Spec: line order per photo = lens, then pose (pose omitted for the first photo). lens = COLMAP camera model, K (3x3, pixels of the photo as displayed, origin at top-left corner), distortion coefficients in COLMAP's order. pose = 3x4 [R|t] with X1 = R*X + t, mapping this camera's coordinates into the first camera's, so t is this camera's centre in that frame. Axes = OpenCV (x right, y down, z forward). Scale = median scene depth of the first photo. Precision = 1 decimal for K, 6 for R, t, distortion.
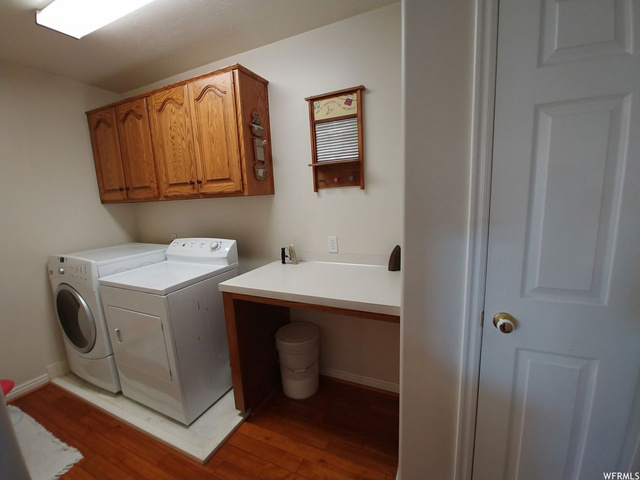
lens RADIAL K [[283.2, 0, 320.0], [0, 283.2, 240.0], [0, 0, 1]] dist [-0.002434, -0.000128]
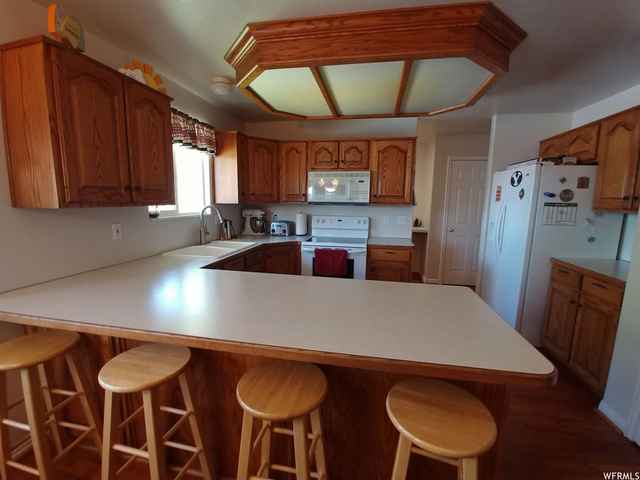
lens RADIAL K [[283.2, 0, 320.0], [0, 283.2, 240.0], [0, 0, 1]] dist [-0.002434, -0.000128]
pose [[0.967326, 0.023450, 0.252447, -2.393400], [-0.016886, 0.999461, -0.028136, 0.572663], [-0.252971, 0.022954, 0.967202, -2.708629]]
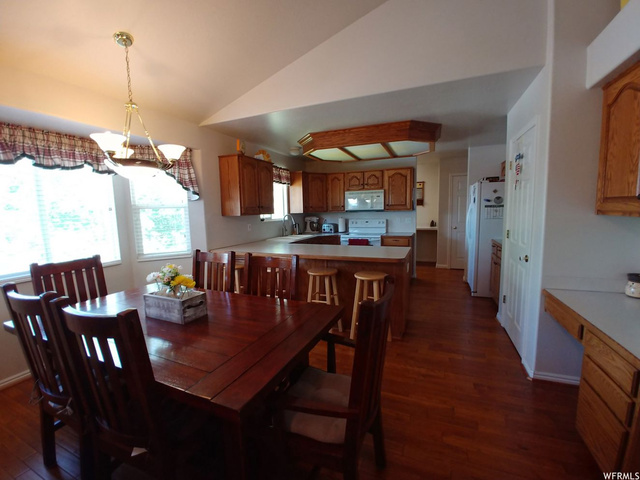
lens RADIAL K [[283.2, 0, 320.0], [0, 283.2, 240.0], [0, 0, 1]] dist [-0.002434, -0.000128]
pose [[0.998282, 0.015887, 0.056398, -2.458750], [-0.012370, 0.997989, -0.062176, 0.912366], [-0.057272, 0.061371, 0.996471, -4.636669]]
